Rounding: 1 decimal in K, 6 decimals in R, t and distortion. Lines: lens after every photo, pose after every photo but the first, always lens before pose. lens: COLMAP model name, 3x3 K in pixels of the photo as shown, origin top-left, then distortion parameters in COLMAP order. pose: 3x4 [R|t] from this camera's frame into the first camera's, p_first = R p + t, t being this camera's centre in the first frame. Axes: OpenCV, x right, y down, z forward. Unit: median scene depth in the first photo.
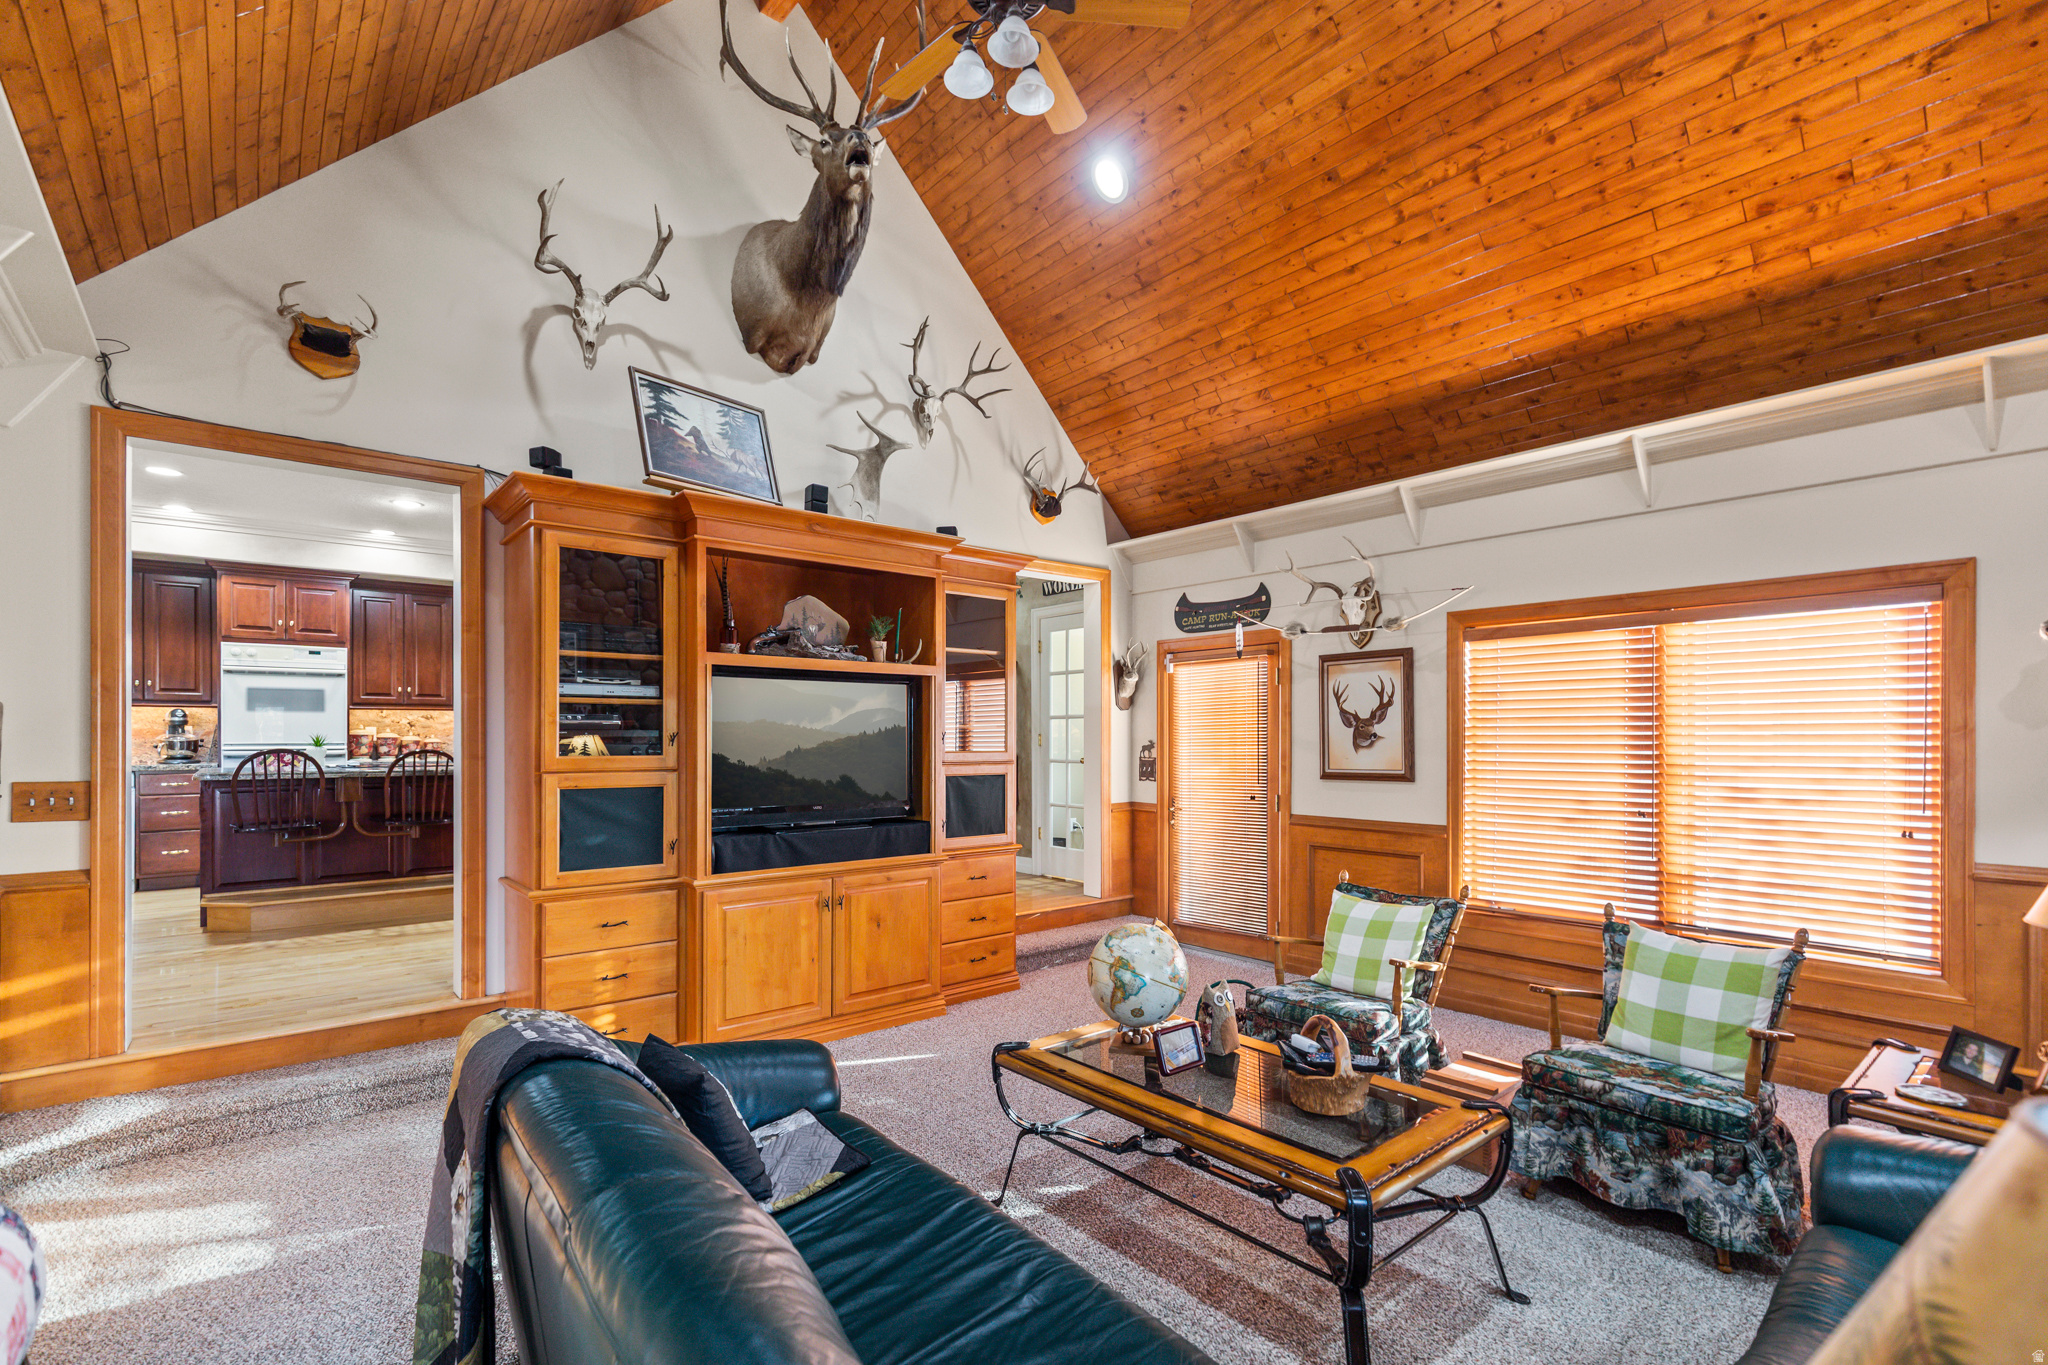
lens RADIAL K [[930.3, 0, 1031.8], [0, 930.3, 737.5], [0, 0, 1]] dist [0.003430, 0.000112]
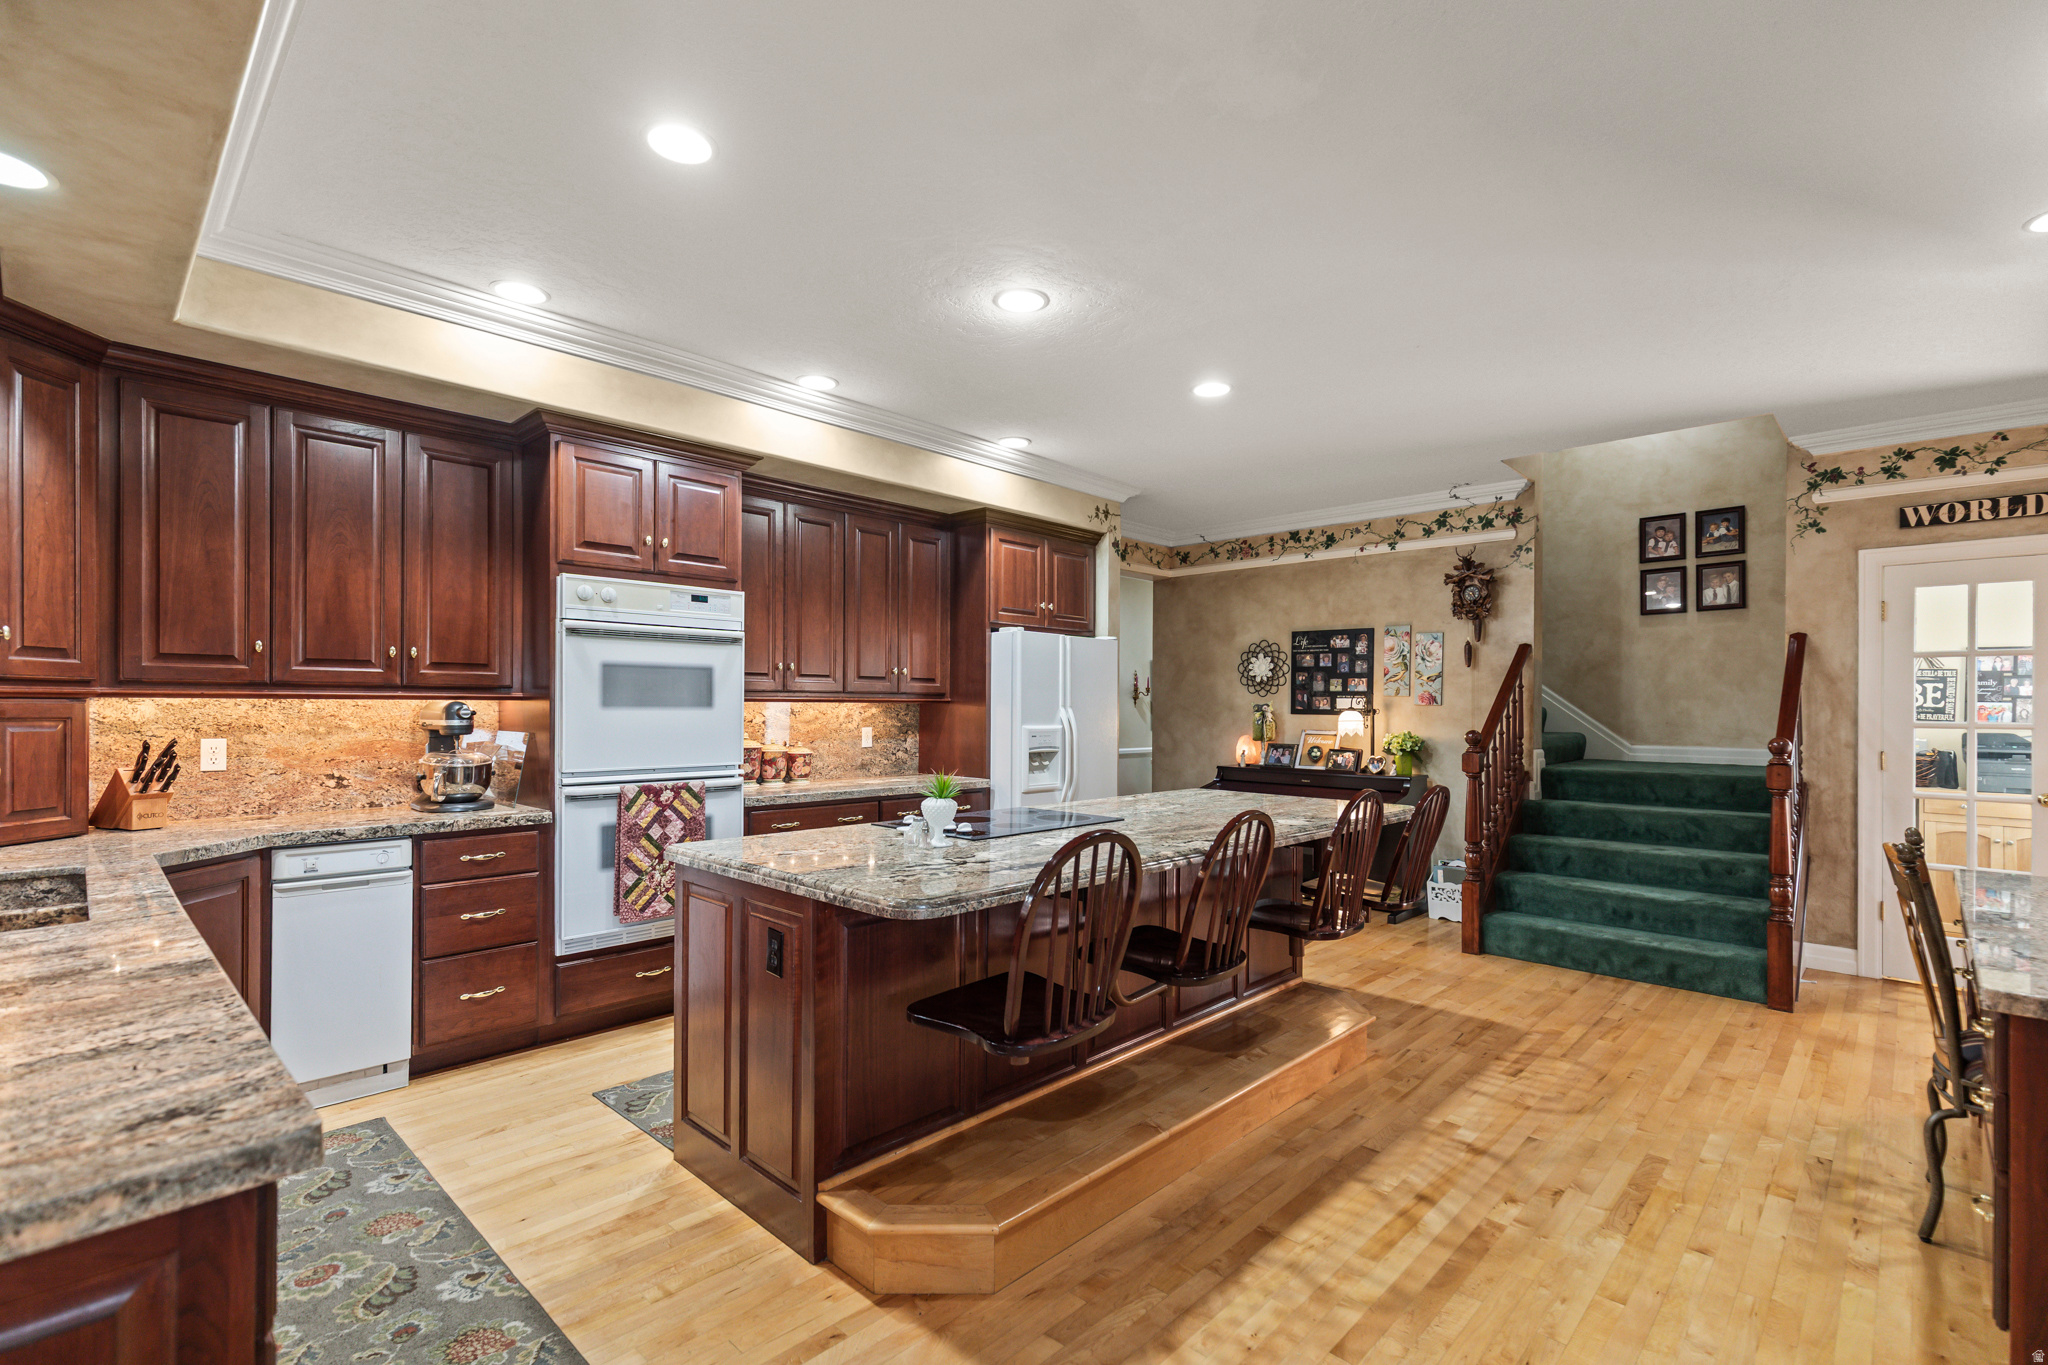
lens RADIAL K [[920.1, 0, 1027.7], [0, 920.1, 708.3], [0, 0, 1]] dist [0.010246, -0.002186]
pose [[0.994681, 0.007371, 0.102738, -0.879628], [-0.007562, 0.999970, 0.001473, -0.041082], [-0.102724, -0.002242, 0.994707, 0.623774]]
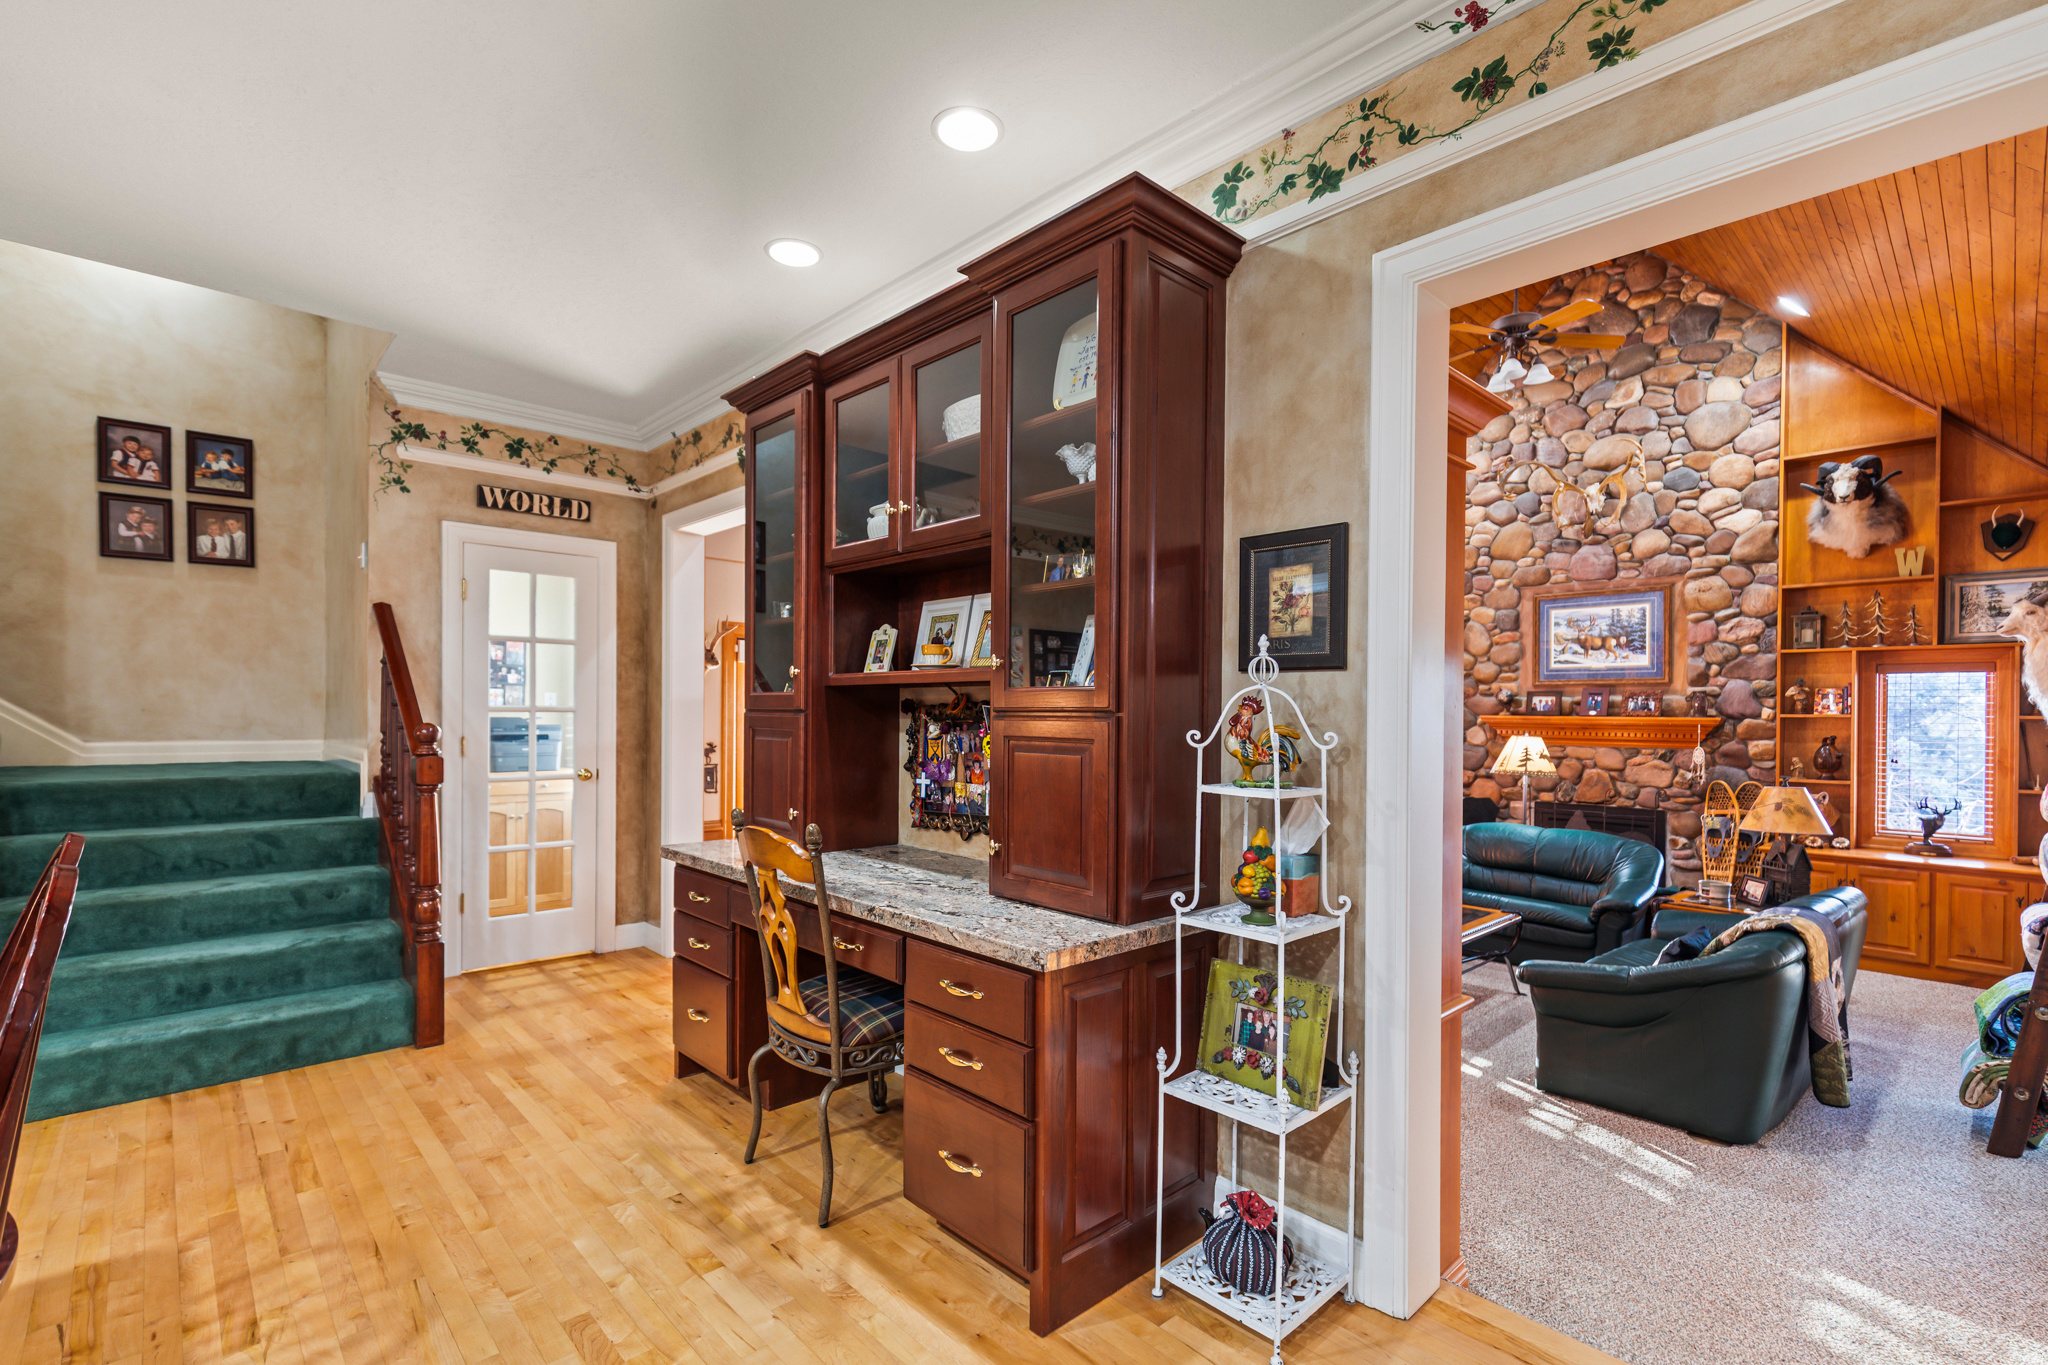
lens RADIAL K [[928.3, 0, 1012.4], [0, 928.3, 713.7], [0, 0, 1]] dist [0.002819, 0.000208]
pose [[-0.045382, 0.000584, 0.998970, -0.844895], [-0.009148, 0.999958, -0.001000, -0.029581], [-0.998928, -0.009184, -0.045375, 0.952388]]
